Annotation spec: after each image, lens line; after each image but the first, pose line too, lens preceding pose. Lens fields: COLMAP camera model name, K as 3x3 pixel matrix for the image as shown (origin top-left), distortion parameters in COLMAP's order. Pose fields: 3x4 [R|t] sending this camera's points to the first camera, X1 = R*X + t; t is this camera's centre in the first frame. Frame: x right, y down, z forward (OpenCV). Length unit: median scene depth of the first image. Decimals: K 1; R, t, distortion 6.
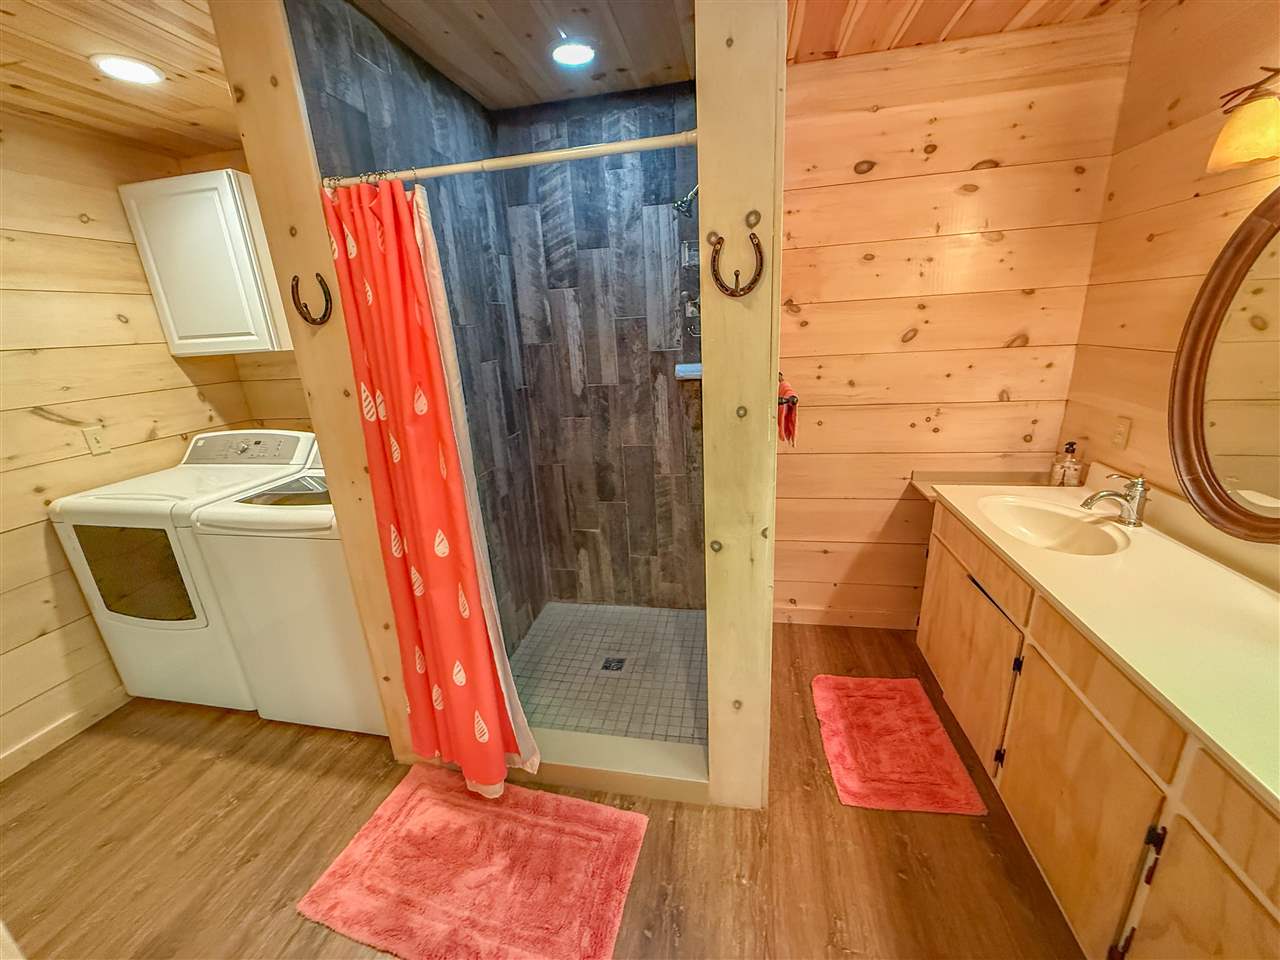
lens RADIAL K [[507.8, 0, 637.4], [0, 507.8, 479.8], [0, 0, 1]] dist [-0.000412, 0.000022]
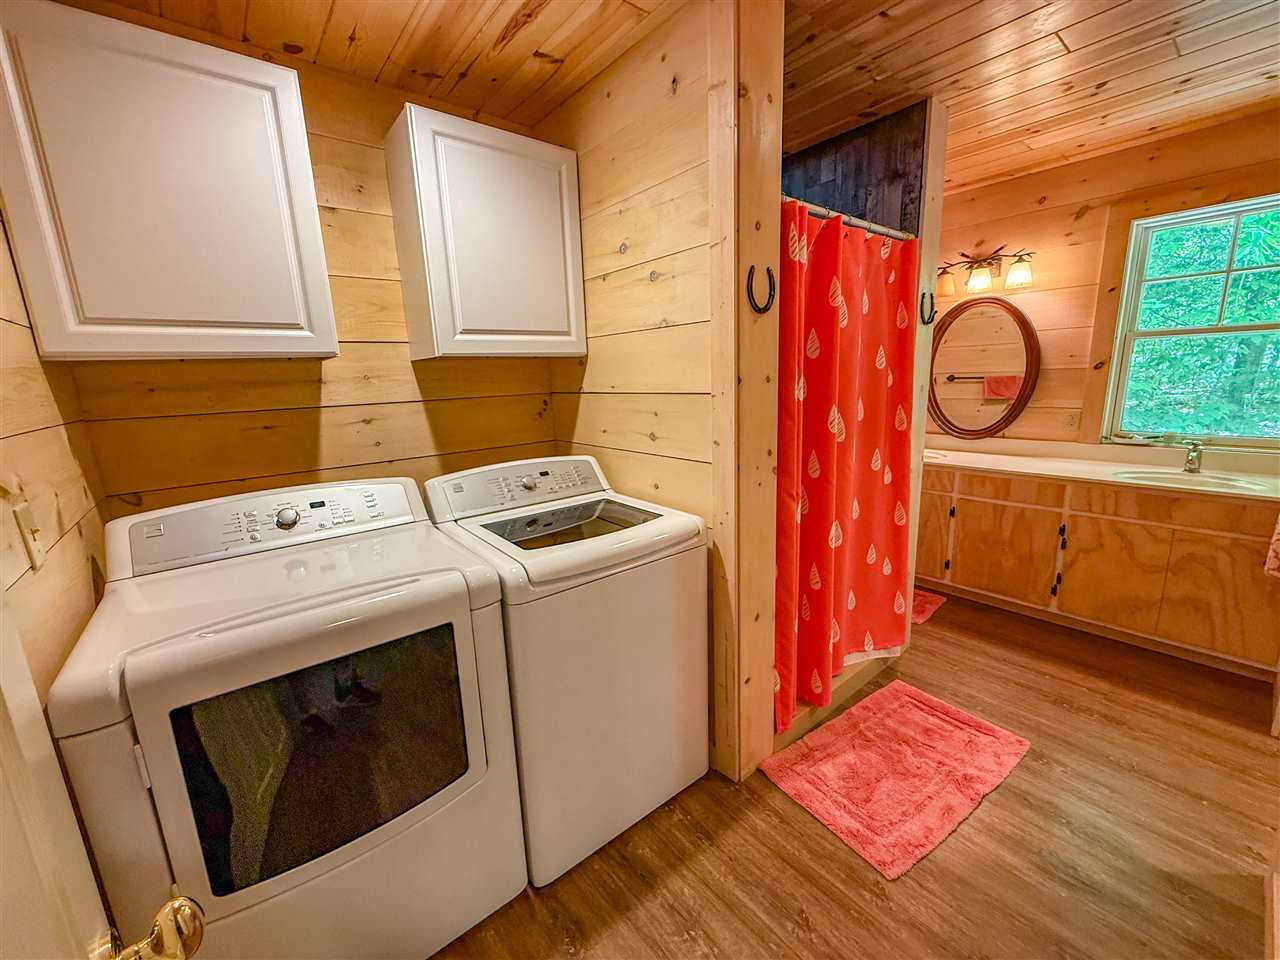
lens RADIAL K [[507.8, 0, 640.5], [0, 507.8, 478.2], [0, 0, 1]] dist [-0.000412, 0.000022]
pose [[0.639122, -0.124600, 0.758945, -1.393266], [0.228836, 0.972906, -0.032979, 0.004772], [-0.734273, 0.194751, 0.650319, 0.478469]]
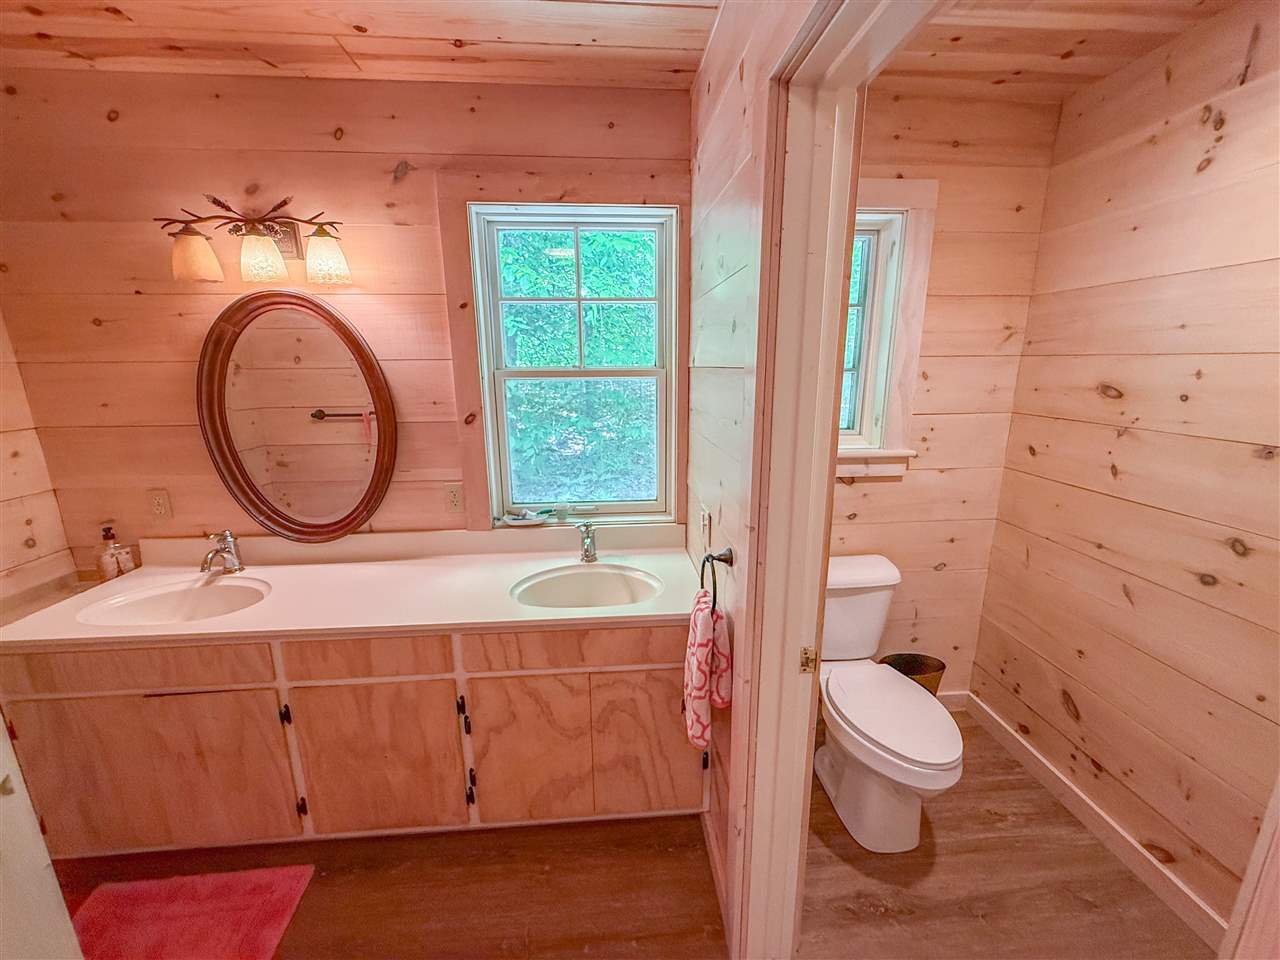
lens RADIAL K [[507.8, 0, 637.7], [0, 507.8, 481.0], [0, 0, 1]] dist [-0.000412, 0.000022]
pose [[-0.263231, -0.161759, 0.951075, -0.306225], [0.306452, 0.920762, 0.241421, -0.094071], [-0.914766, 0.355008, -0.192802, 0.313085]]
